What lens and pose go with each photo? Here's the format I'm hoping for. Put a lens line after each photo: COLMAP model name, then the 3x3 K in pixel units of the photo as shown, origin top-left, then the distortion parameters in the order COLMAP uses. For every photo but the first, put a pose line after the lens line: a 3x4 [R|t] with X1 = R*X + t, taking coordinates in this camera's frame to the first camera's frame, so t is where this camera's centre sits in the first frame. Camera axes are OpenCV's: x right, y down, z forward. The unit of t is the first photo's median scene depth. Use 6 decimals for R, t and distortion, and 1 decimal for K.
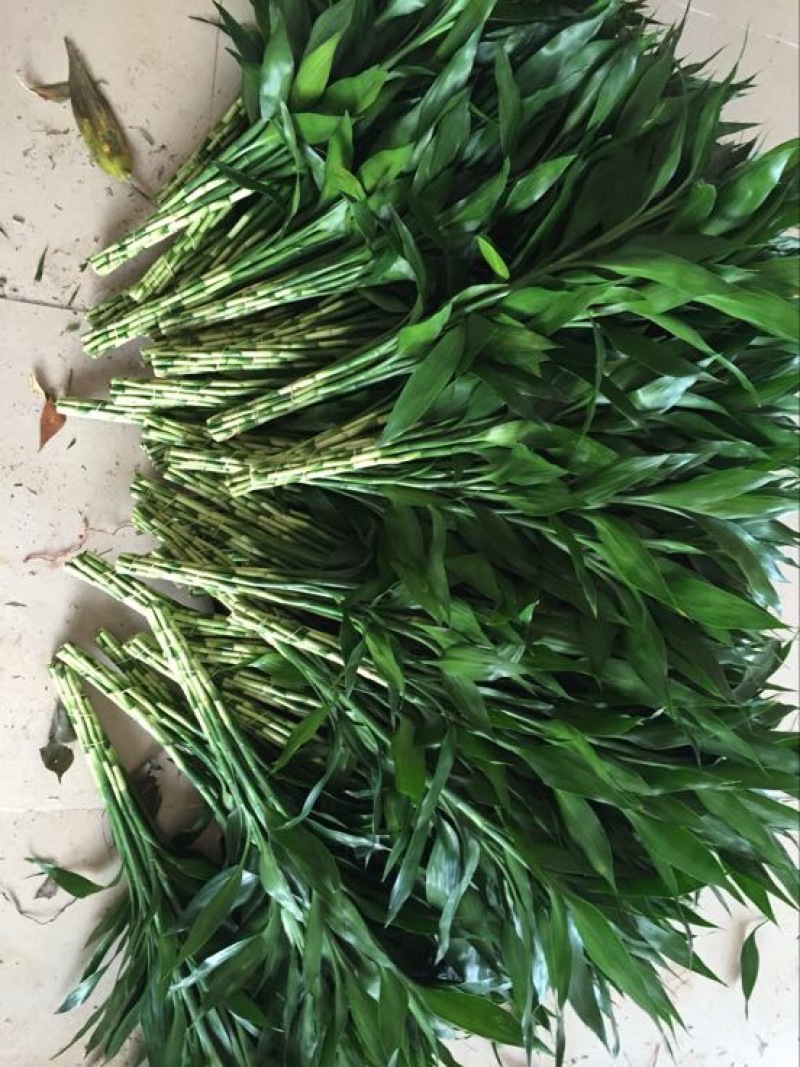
lens RADIAL K [[919.1, 0, 400.0], [0, 919.1, 533.5], [0, 0, 1]] dist [0.058676, -0.076487]
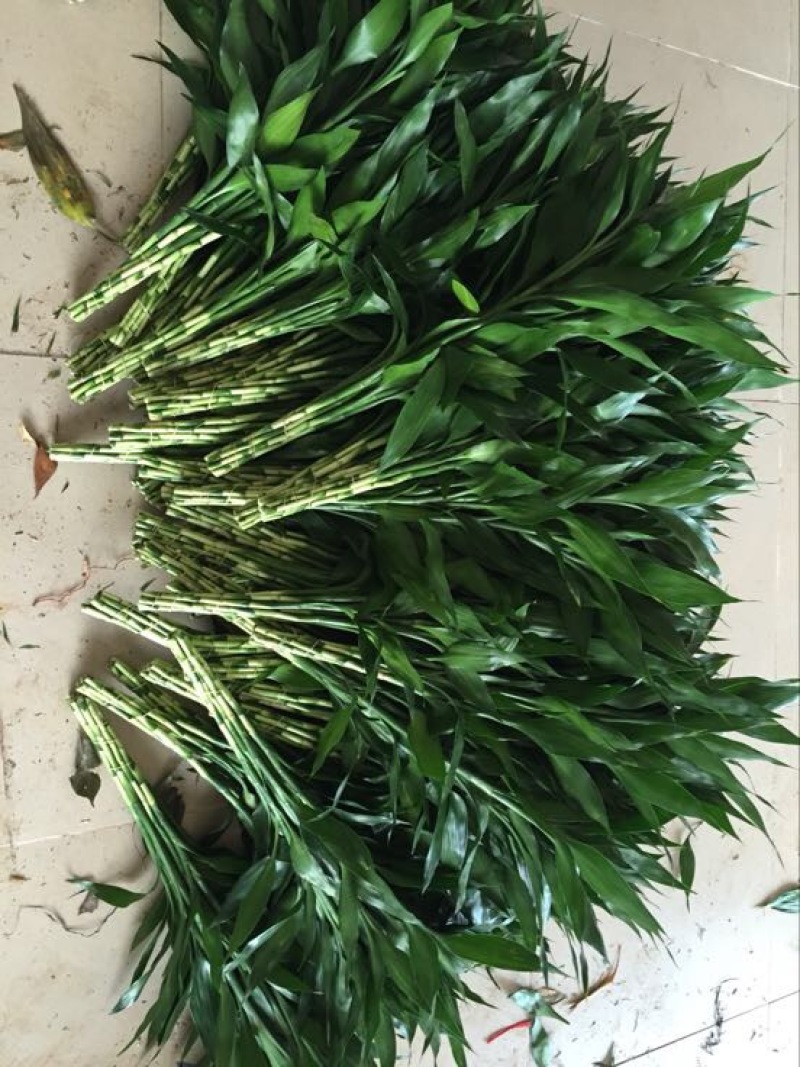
lens RADIAL K [[919.1, 0, 400.0], [0, 919.1, 533.5], [0, 0, 1]] dist [0.058676, -0.076487]
pose [[0.983531, -0.097960, 0.151888, -0.156990], [0.087031, 0.993224, 0.077023, -0.097678], [-0.158404, -0.062536, 0.985392, -0.087999]]
